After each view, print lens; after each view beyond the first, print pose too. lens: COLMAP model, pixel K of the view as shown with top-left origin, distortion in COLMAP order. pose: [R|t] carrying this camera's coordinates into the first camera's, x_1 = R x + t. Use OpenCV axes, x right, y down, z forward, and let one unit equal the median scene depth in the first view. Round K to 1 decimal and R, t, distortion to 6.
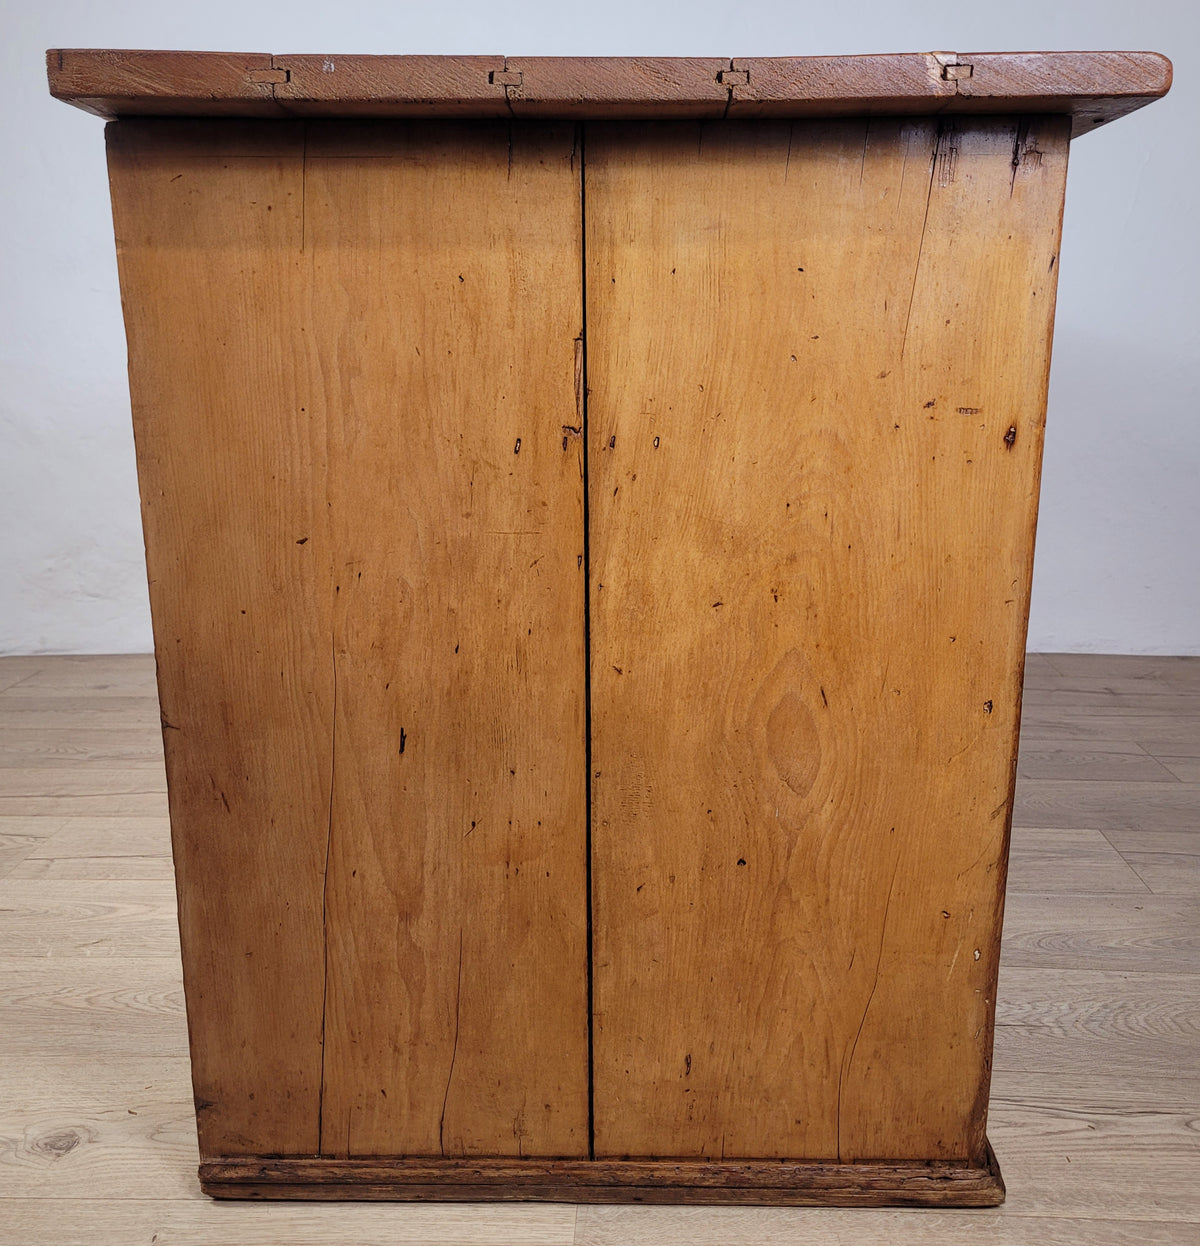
lens RADIAL K [[1250.4, 0, 603.2], [0, 1250.4, 632.4], [0, 0, 1]] dist [0.031332, 0.000000]
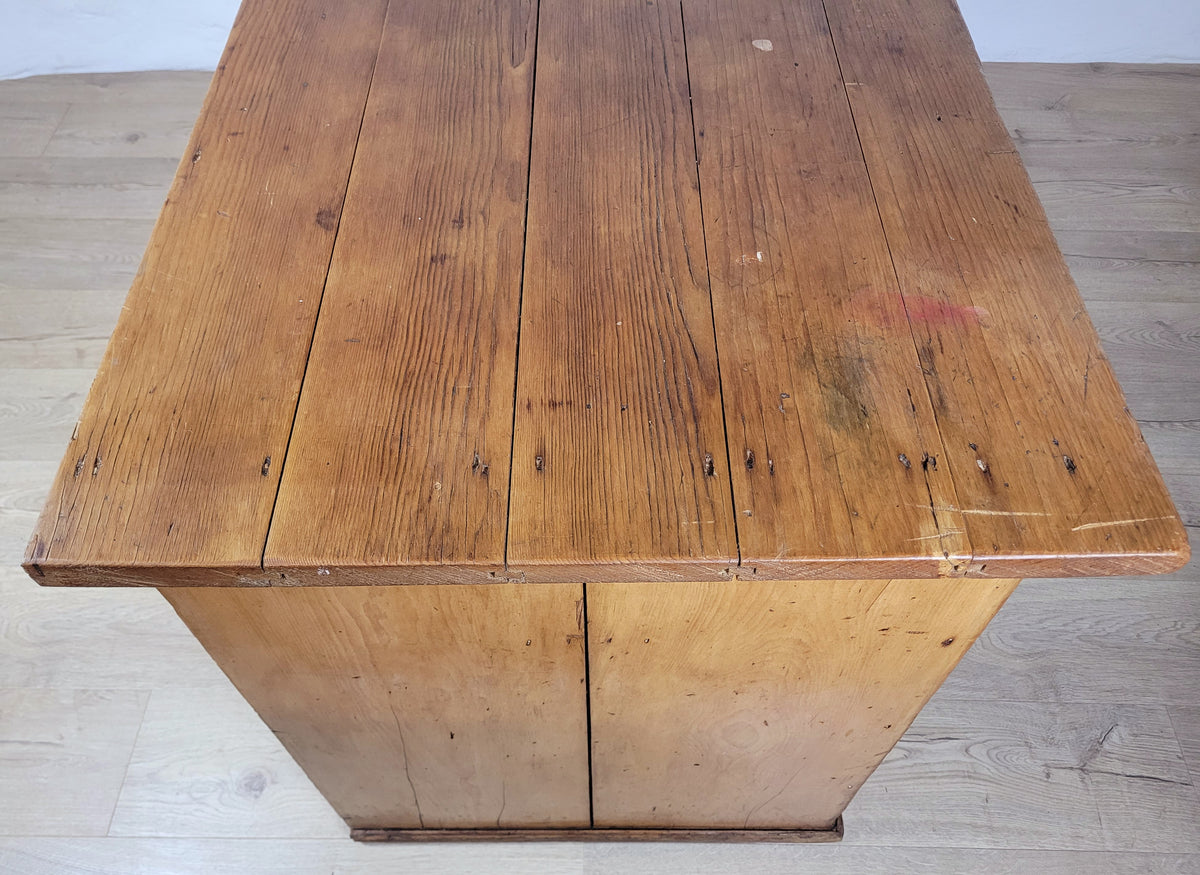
lens RADIAL K [[956.6, 0, 592.3], [0, 956.6, 436.0], [0, 0, 1]] dist [0.029190, -0.019767]
pose [[0.999676, -0.022070, 0.012707, -0.013552], [0.008676, 0.764265, 0.644844, -0.752850], [-0.023943, -0.644525, 0.764208, 0.375415]]
